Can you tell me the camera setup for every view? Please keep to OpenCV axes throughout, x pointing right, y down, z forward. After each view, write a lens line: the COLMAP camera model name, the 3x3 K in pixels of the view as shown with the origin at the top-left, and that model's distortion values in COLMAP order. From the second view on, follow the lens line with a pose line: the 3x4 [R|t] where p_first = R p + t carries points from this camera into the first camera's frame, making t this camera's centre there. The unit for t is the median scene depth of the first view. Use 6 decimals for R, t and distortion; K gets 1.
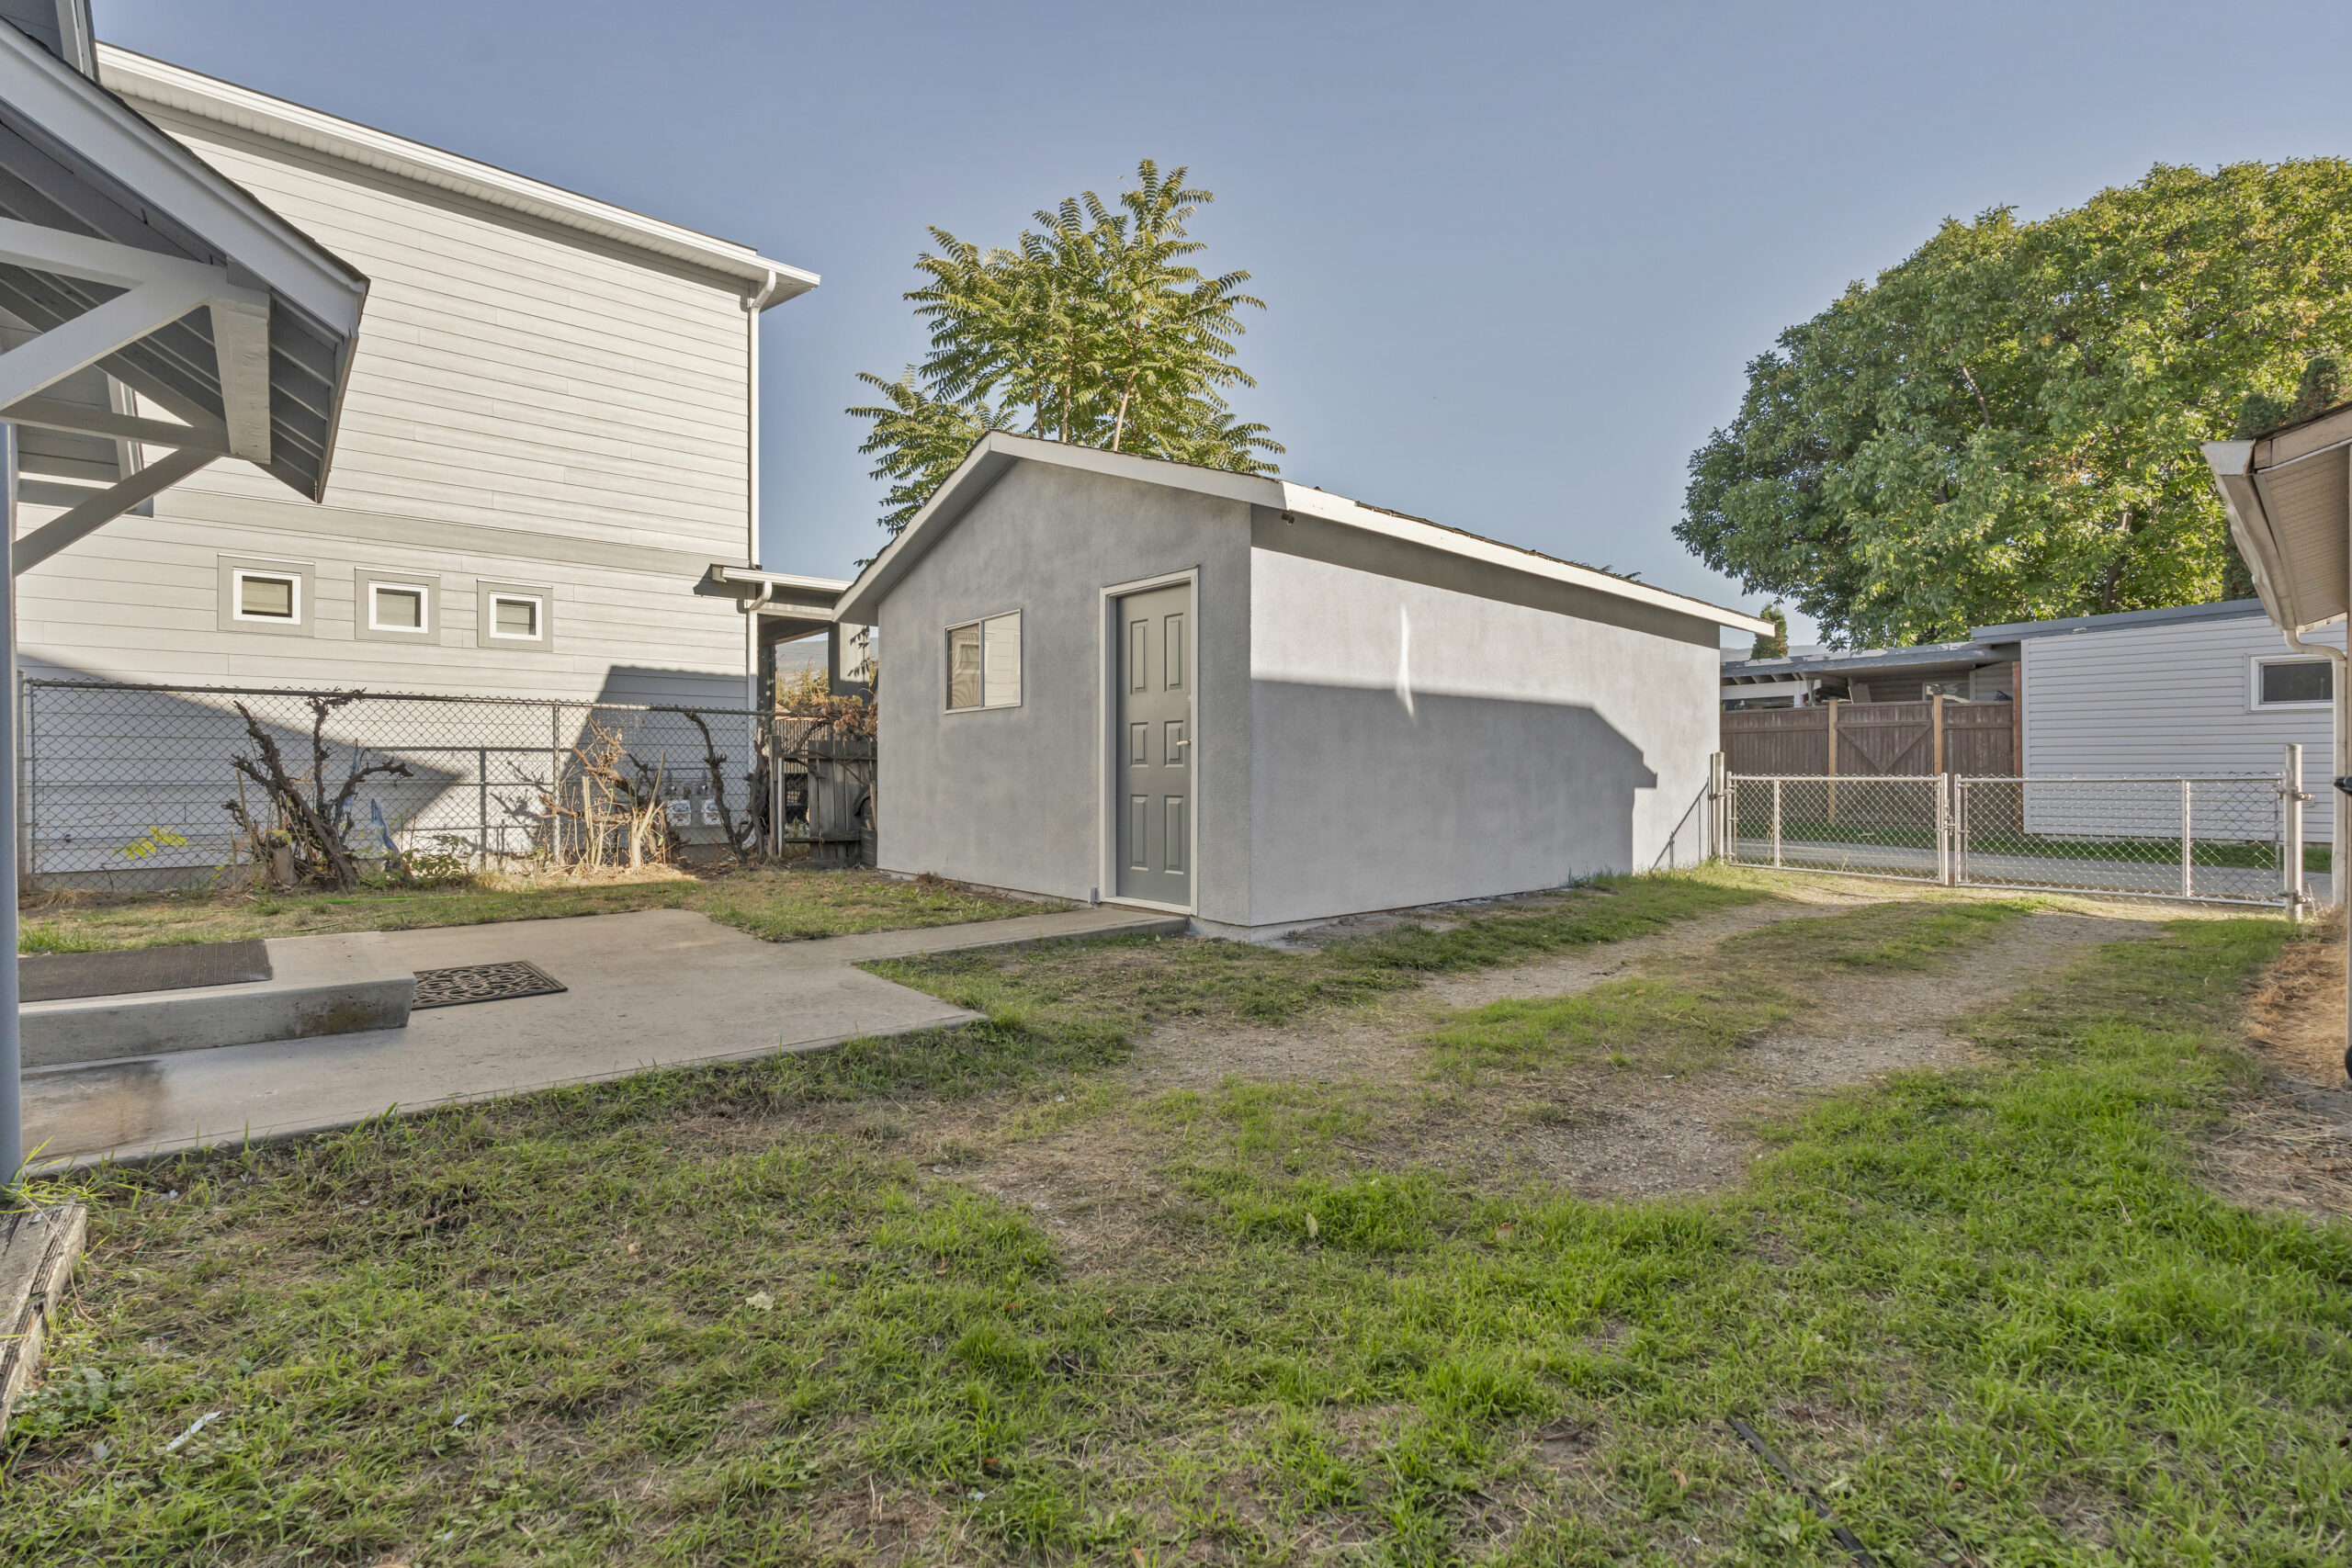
lens RADIAL K [[1047.4, 0, 1177.2], [0, 1047.4, 776.9], [0, 0, 1]] dist [-0.001689, -0.000931]
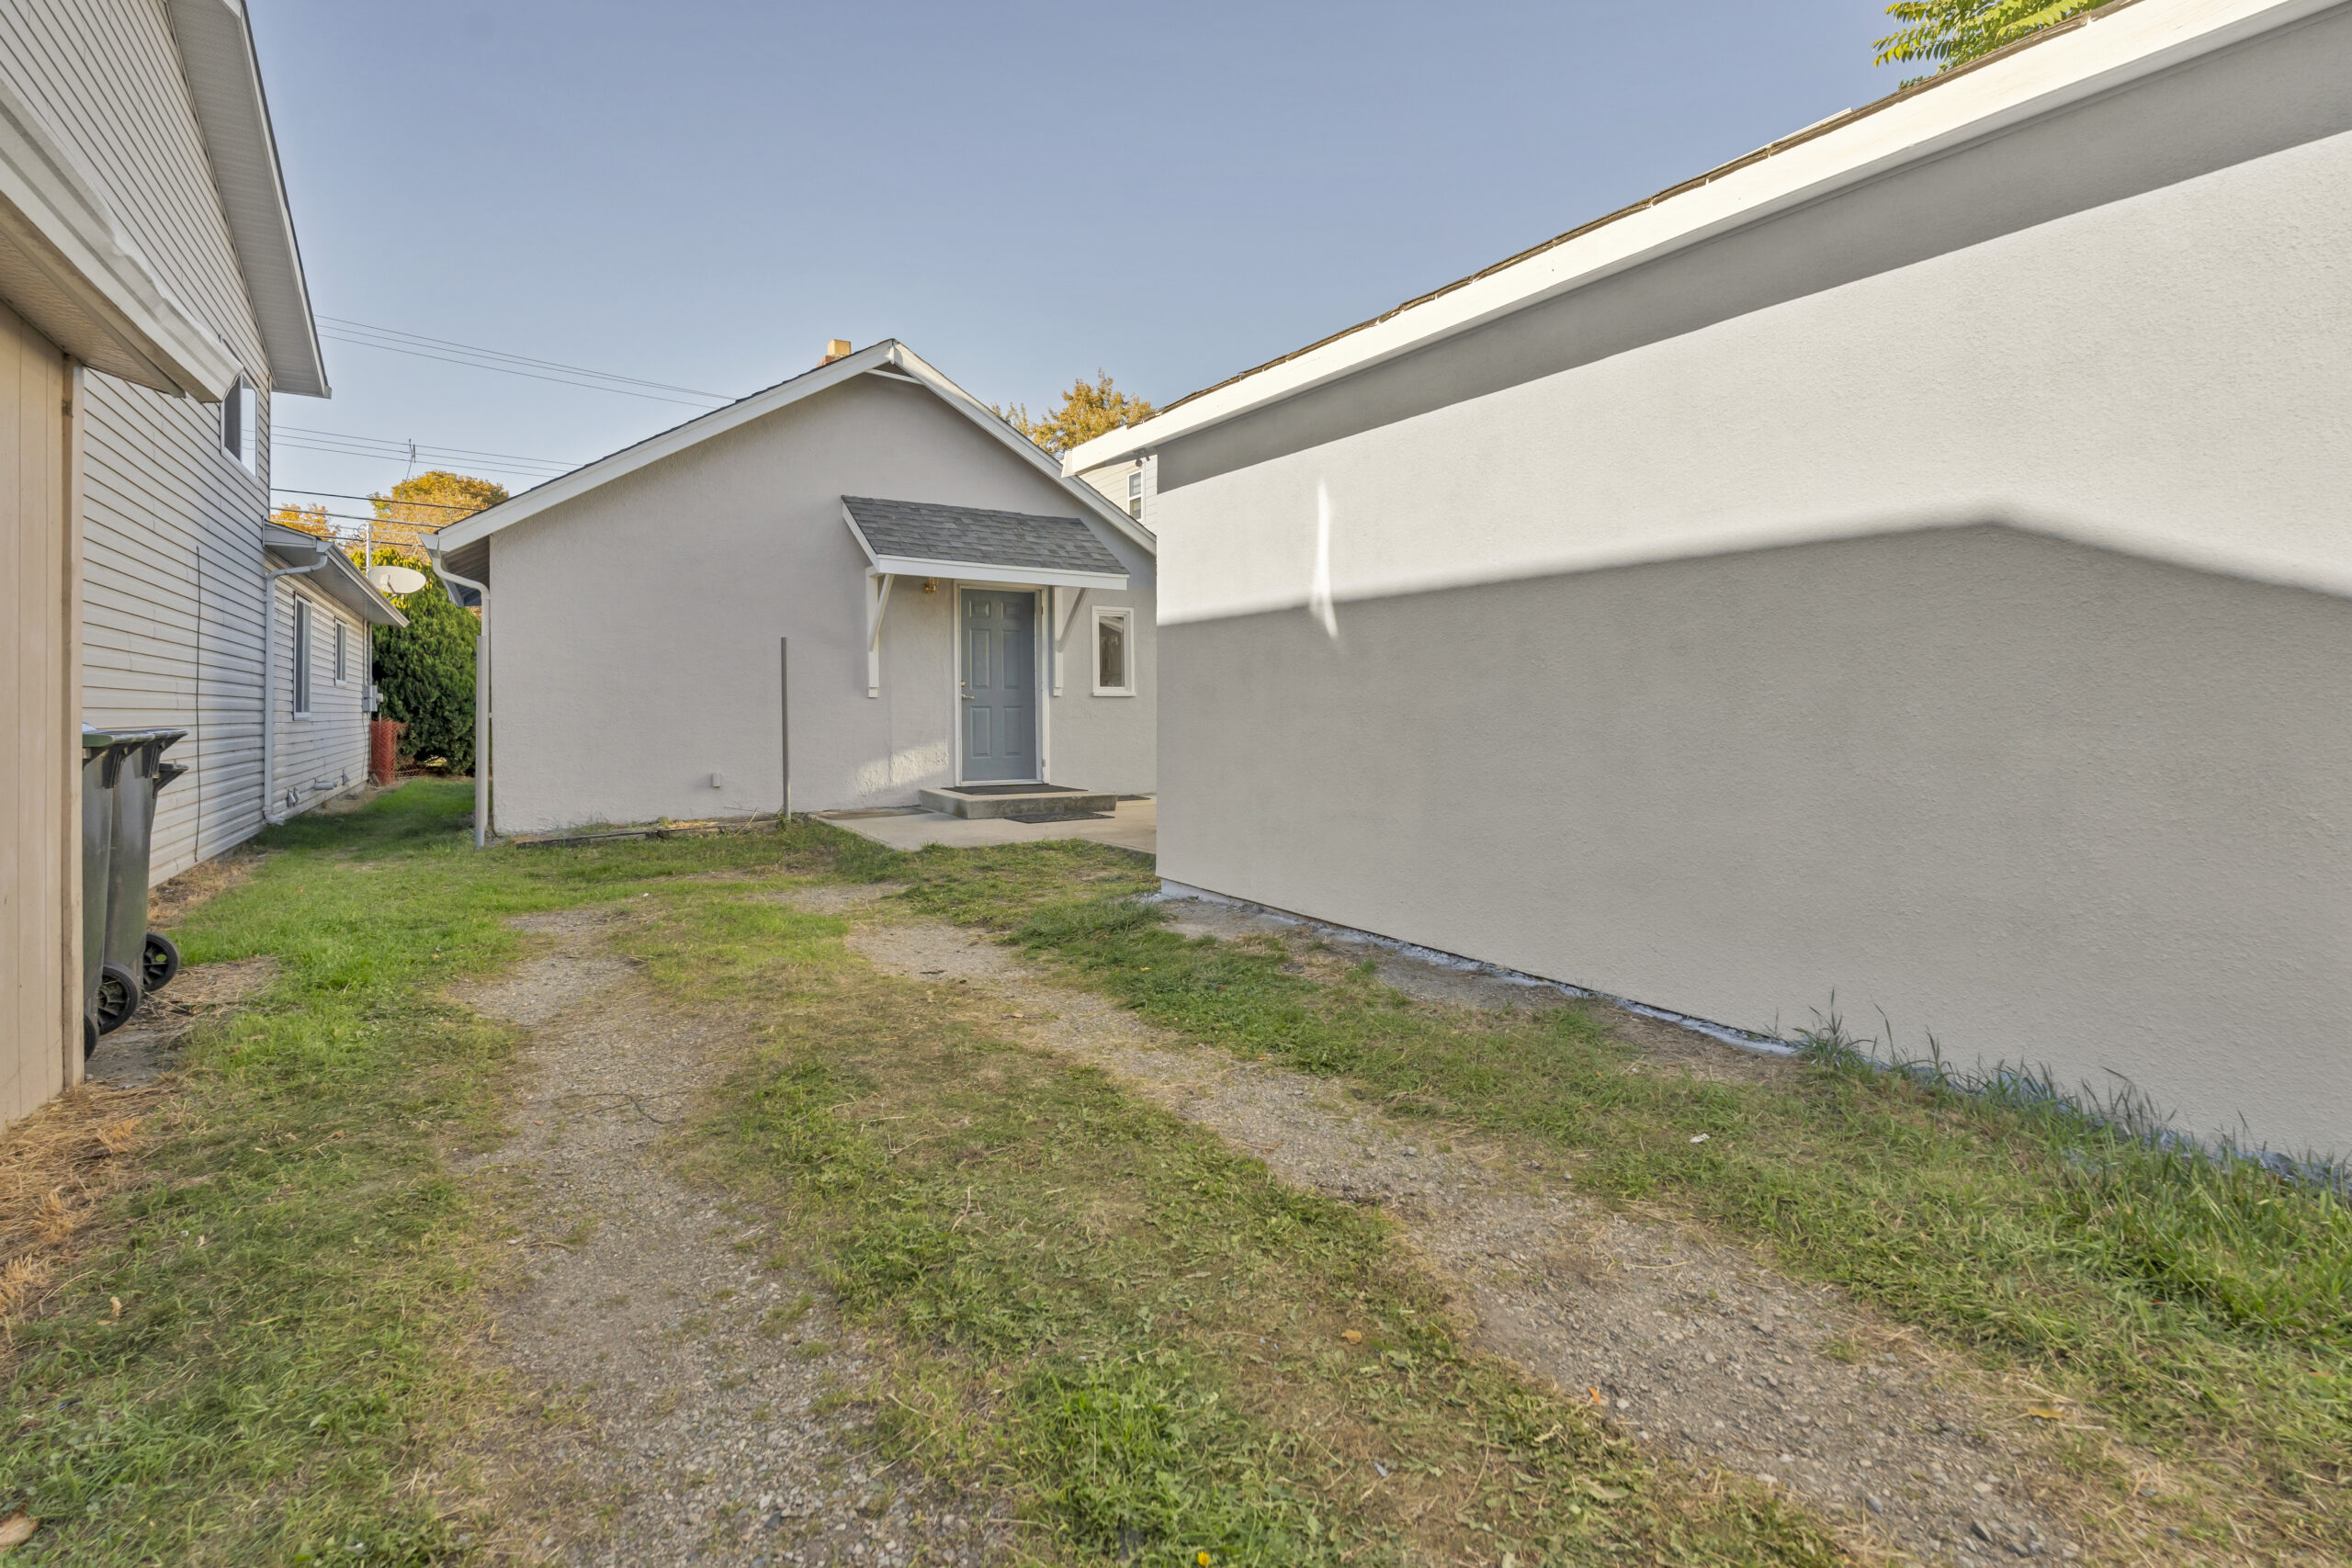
lens RADIAL K [[1047.4, 0, 1154.8], [0, 1047.4, 693.9], [0, 0, 1]] dist [-0.001689, -0.000931]
pose [[-0.154180, -0.018147, -0.987876, 0.706692], [-0.003892, 0.999835, -0.017760, -0.007997], [0.988035, 0.001106, -0.154225, 0.773363]]
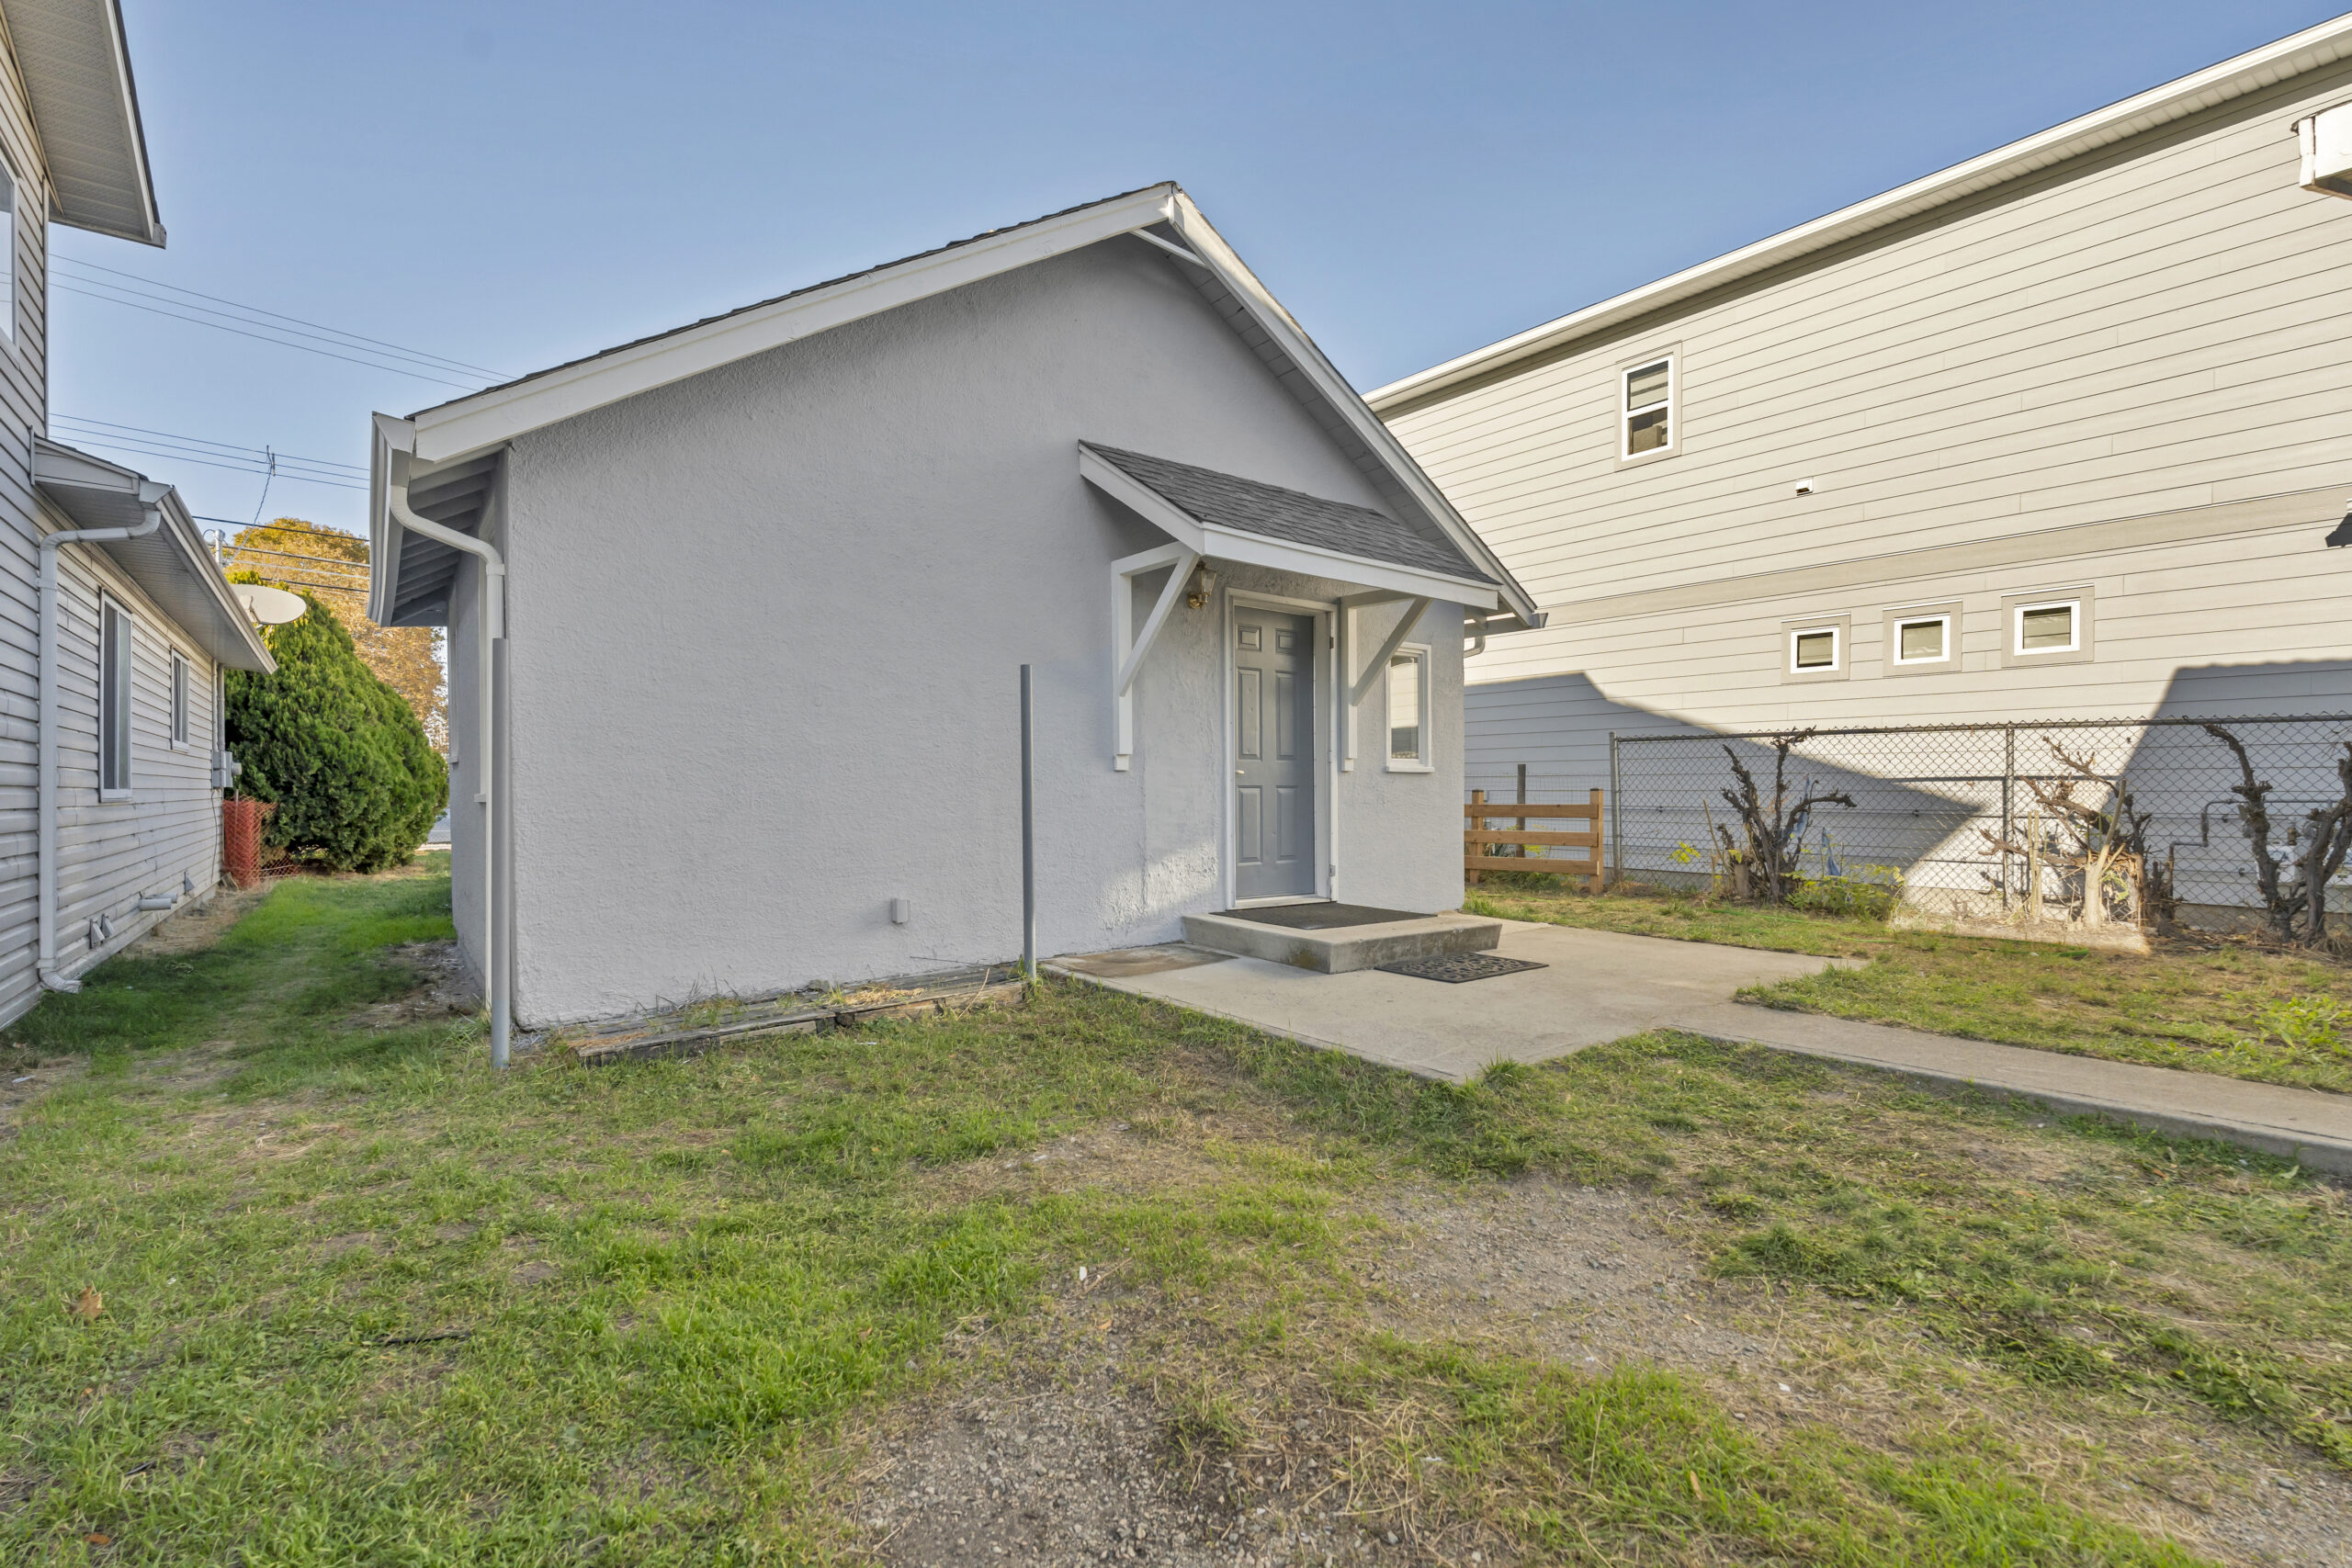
lens RADIAL K [[1047.4, 0, 1174.1], [0, 1047.4, 790.0], [0, 0, 1]] dist [-0.001689, -0.000931]
pose [[-0.050893, -0.003476, -0.998698, 0.343842], [-0.009128, 0.999954, -0.003015, -0.008204], [0.998662, 0.008963, -0.050923, 0.376504]]
